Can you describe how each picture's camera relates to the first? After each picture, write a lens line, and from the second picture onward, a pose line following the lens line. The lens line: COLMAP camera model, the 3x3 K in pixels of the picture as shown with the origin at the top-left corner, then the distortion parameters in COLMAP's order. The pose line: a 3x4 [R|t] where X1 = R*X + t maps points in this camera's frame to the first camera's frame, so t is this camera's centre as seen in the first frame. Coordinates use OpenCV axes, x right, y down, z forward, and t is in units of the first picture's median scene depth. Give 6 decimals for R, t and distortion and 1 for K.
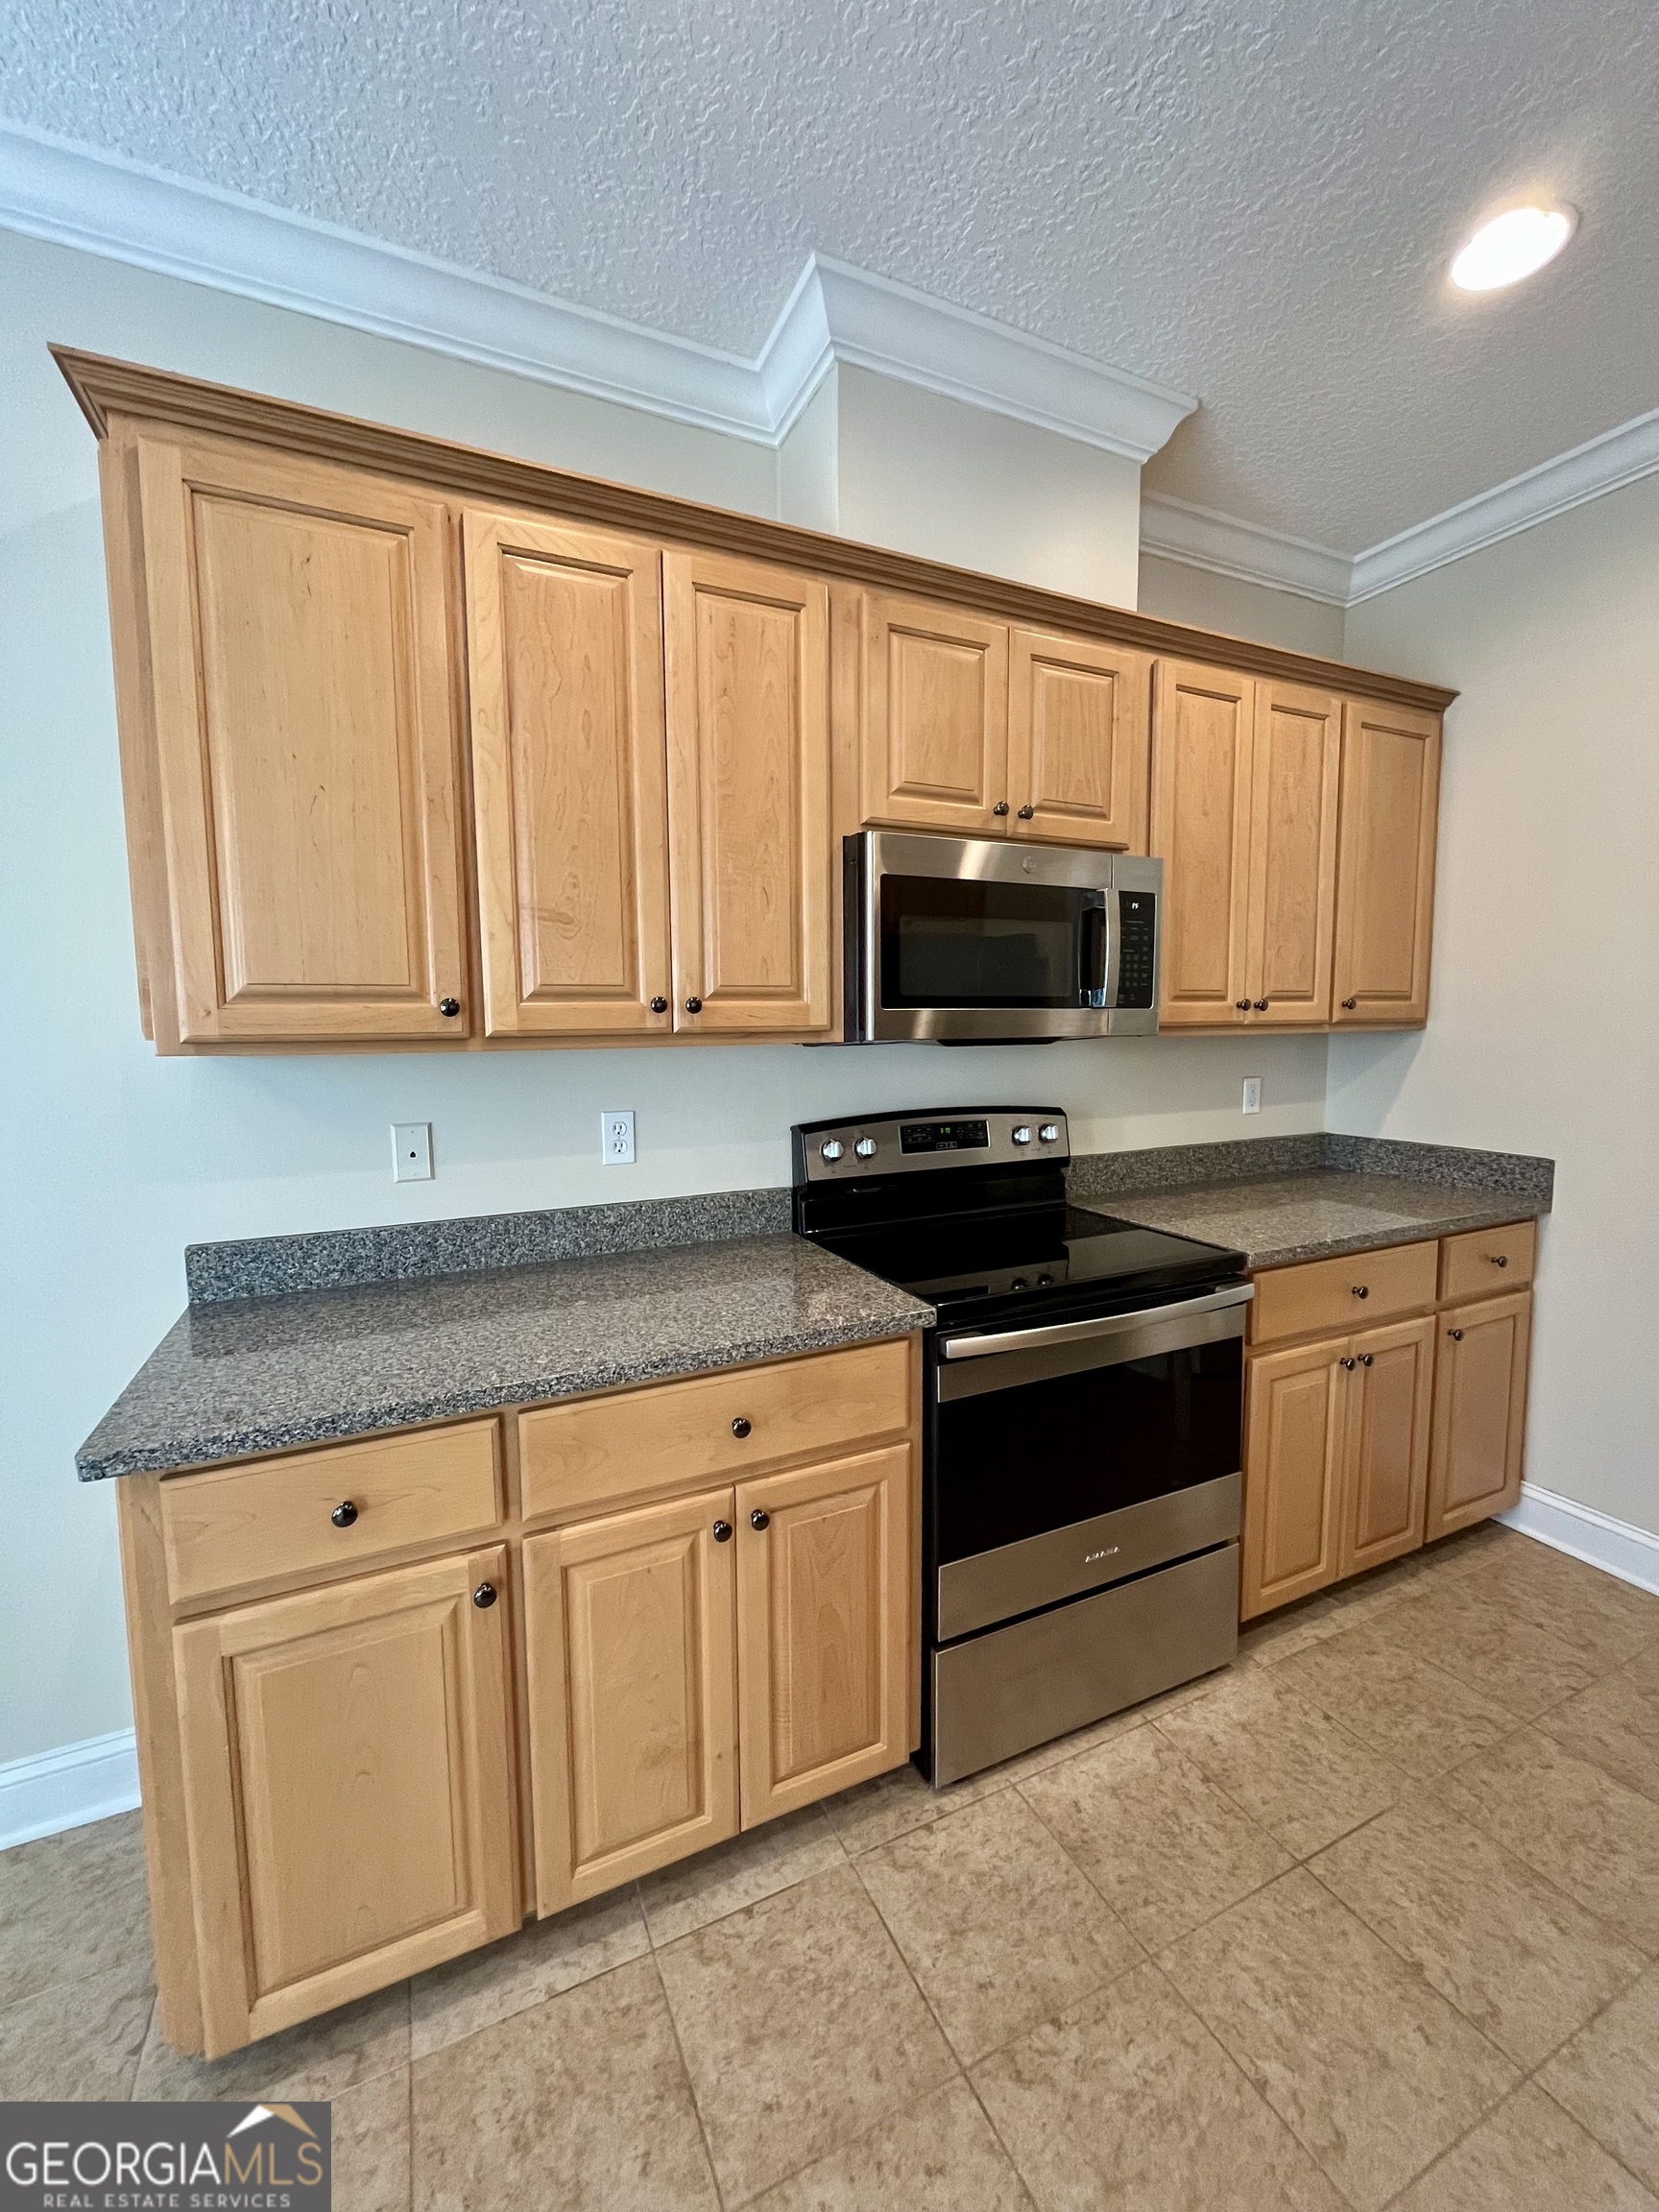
lens RADIAL K [[890.0, 0, 828.3], [0, 890.0, 1102.1], [0, 0, 1]] dist [-0.002453, 0.000366]
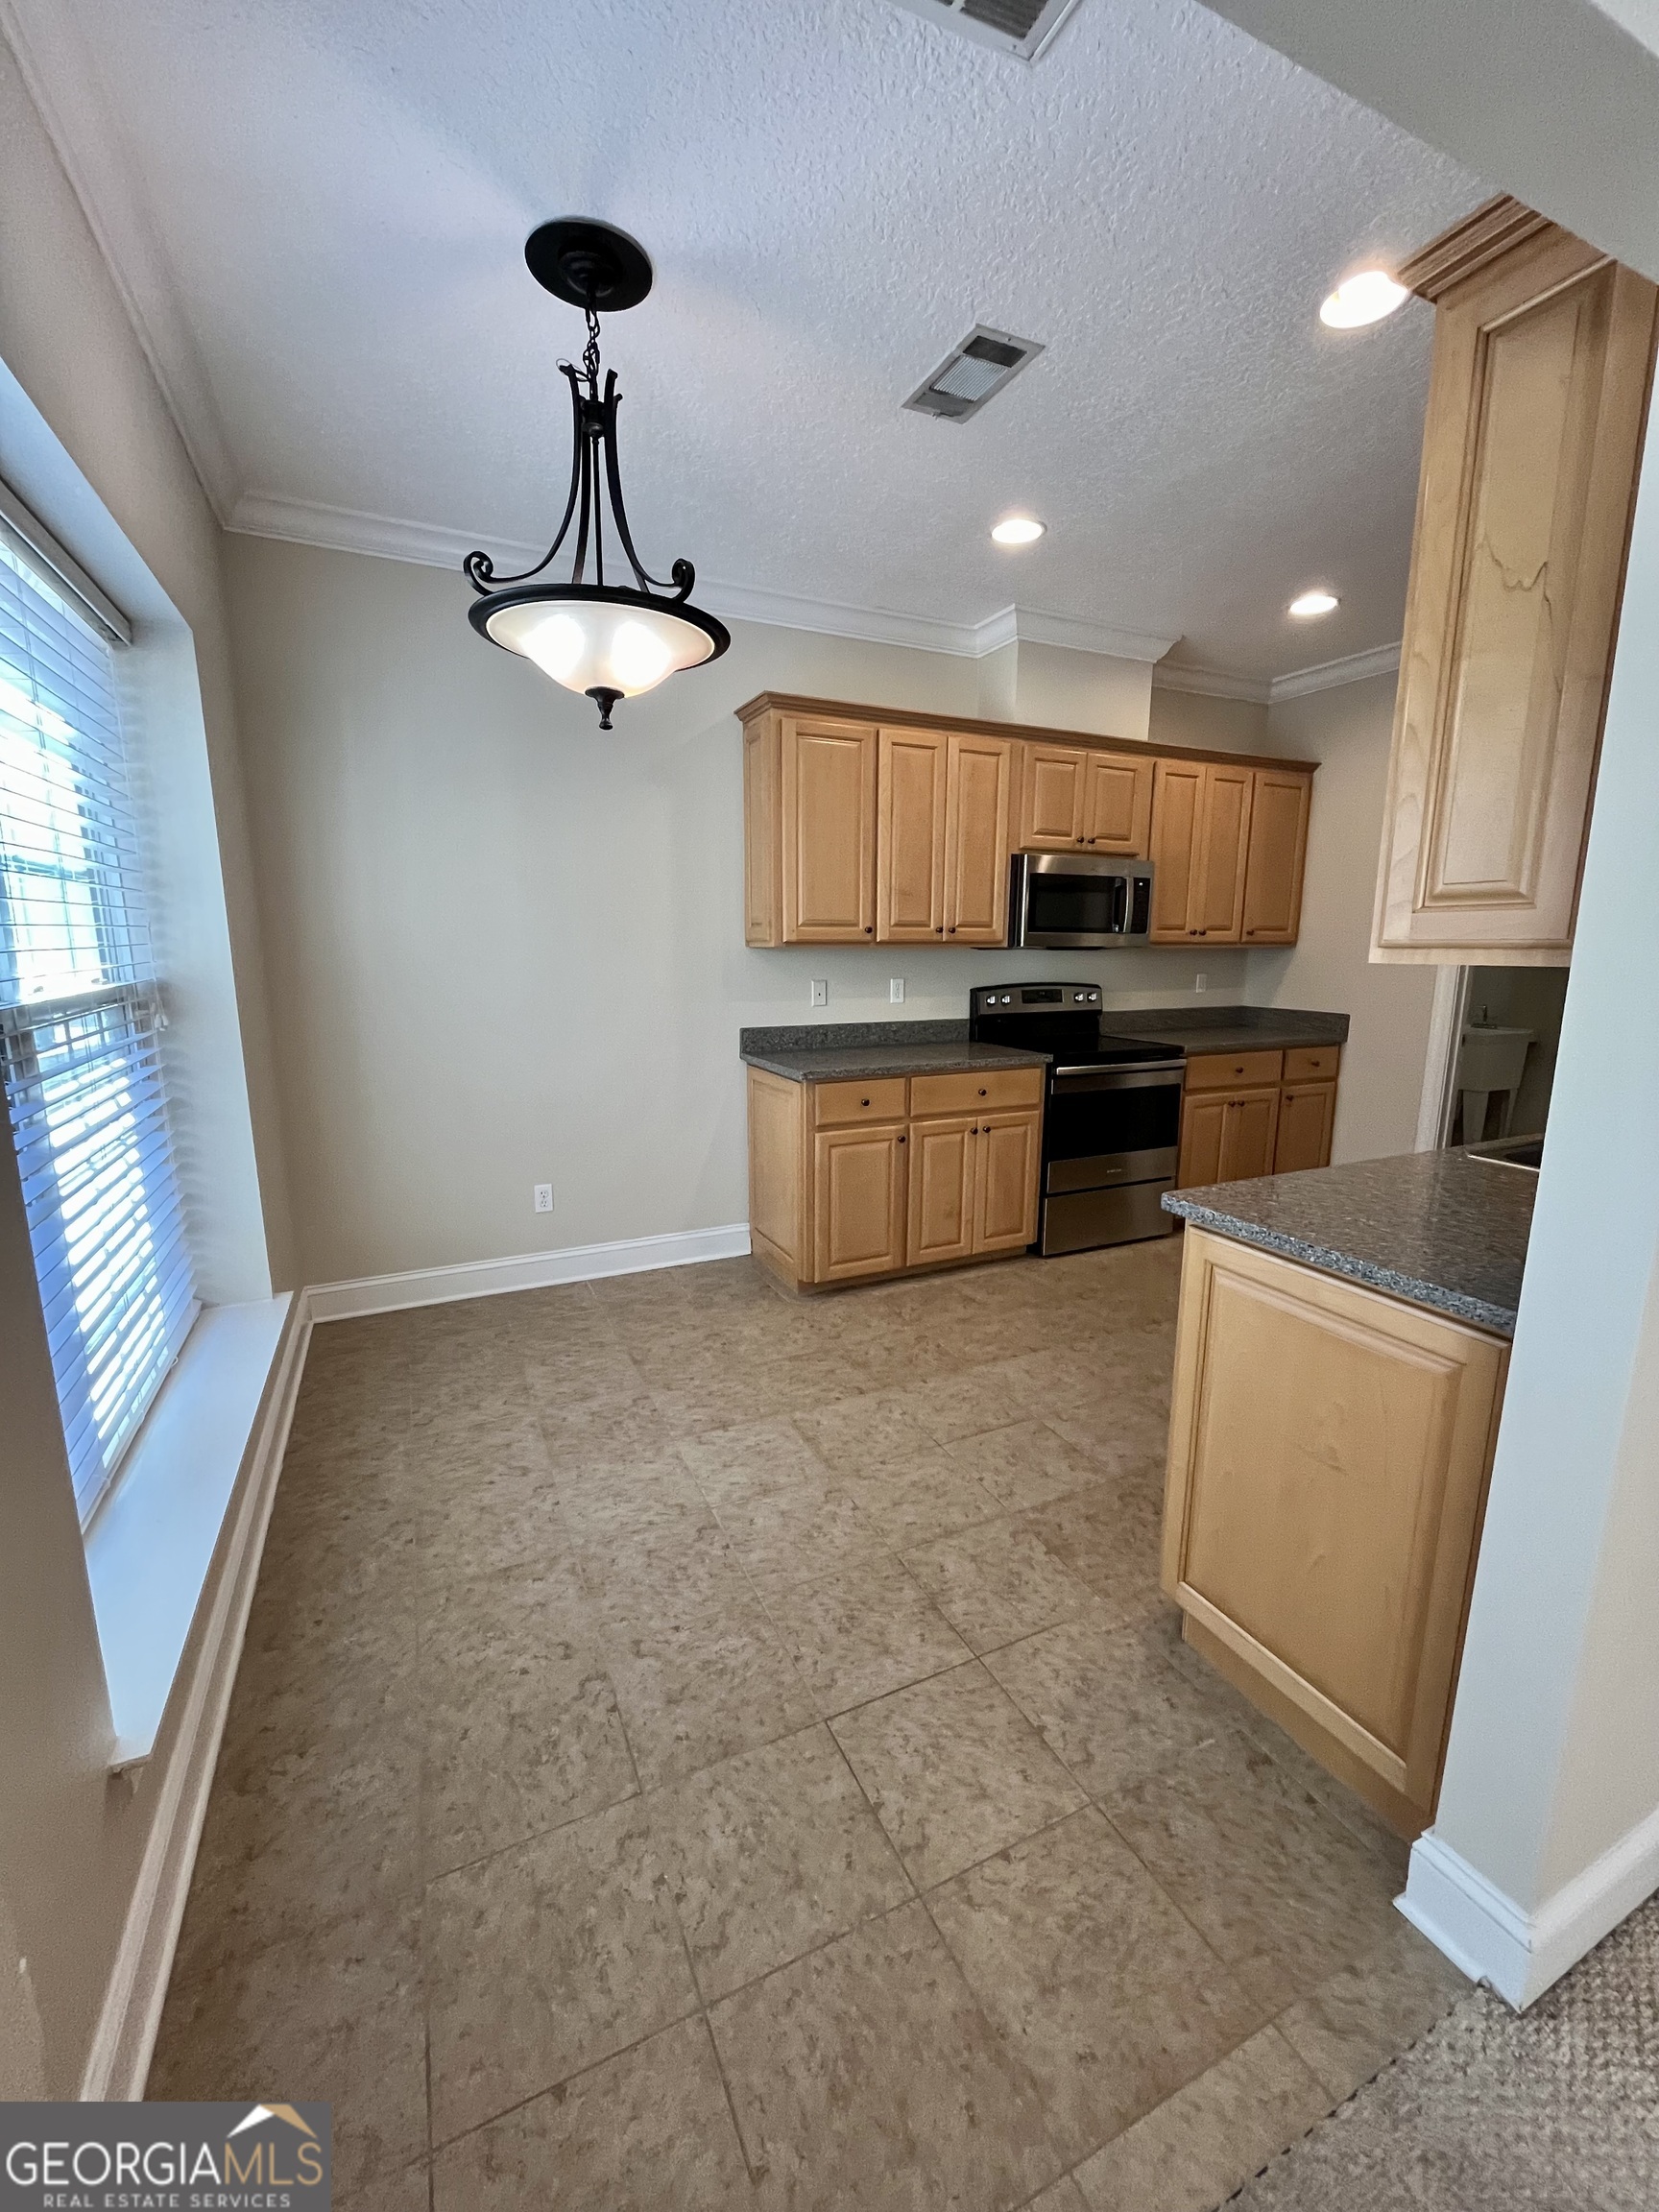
lens RADIAL K [[890.0, 0, 828.3], [0, 890.0, 1102.1], [0, 0, 1]] dist [-0.002453, 0.000366]
pose [[0.999909, 0.013471, -0.000266, -0.408793], [-0.013392, 0.995875, 0.089739, 0.120113], [0.001473, -0.089727, 0.995965, -1.207651]]
